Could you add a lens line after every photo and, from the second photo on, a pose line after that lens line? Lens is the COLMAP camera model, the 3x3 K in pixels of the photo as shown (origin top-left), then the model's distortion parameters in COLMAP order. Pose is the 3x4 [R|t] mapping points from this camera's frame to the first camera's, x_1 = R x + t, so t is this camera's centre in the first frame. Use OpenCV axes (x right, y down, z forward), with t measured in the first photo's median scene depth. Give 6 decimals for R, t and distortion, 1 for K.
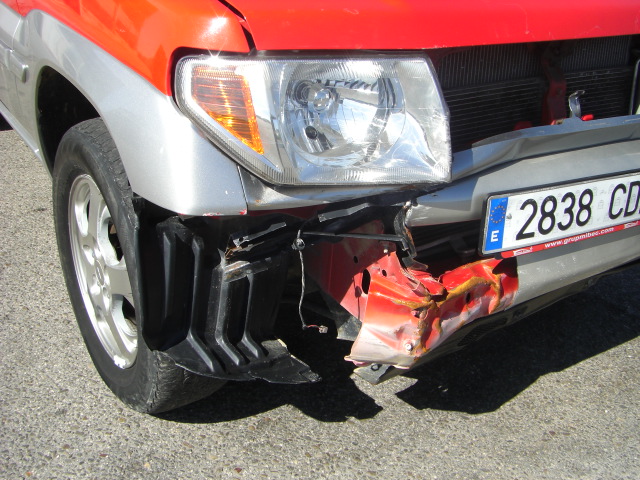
lens RADIAL K [[715.8, 0, 320.0], [0, 715.8, 233.7], [0, 0, 1]] dist [-0.144469, 0.000000]
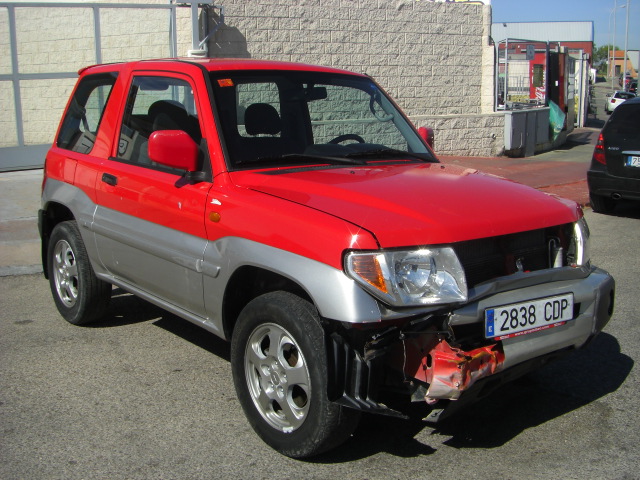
lens RADIAL K [[715.8, 0, 325.7], [0, 715.8, 234.5], [0, 0, 1]] dist [-0.144469, 0.000000]
pose [[0.994899, -0.065544, 0.076685, -0.355748], [0.085183, 0.953060, -0.290553, 0.287889], [-0.054041, 0.295603, 0.953781, -0.979872]]
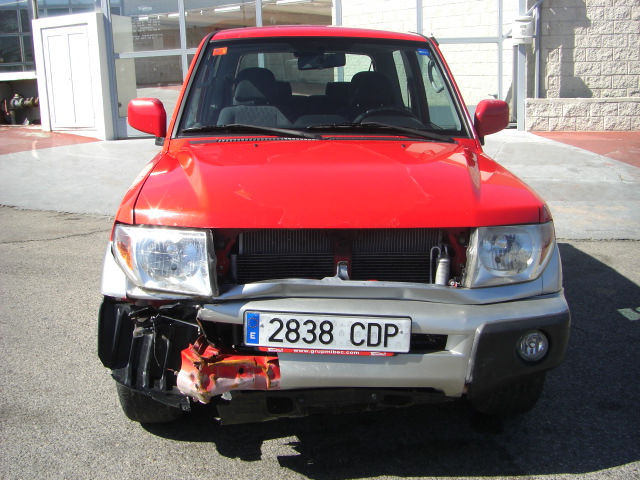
lens RADIAL K [[715.8, 0, 318.8], [0, 715.8, 240.5], [0, 0, 1]] dist [-0.144469, 0.000000]
pose [[0.842896, 0.065227, -0.534108, 1.262315], [-0.203102, 0.957765, -0.203557, 0.100189], [0.498273, 0.280056, 0.820544, -0.414029]]
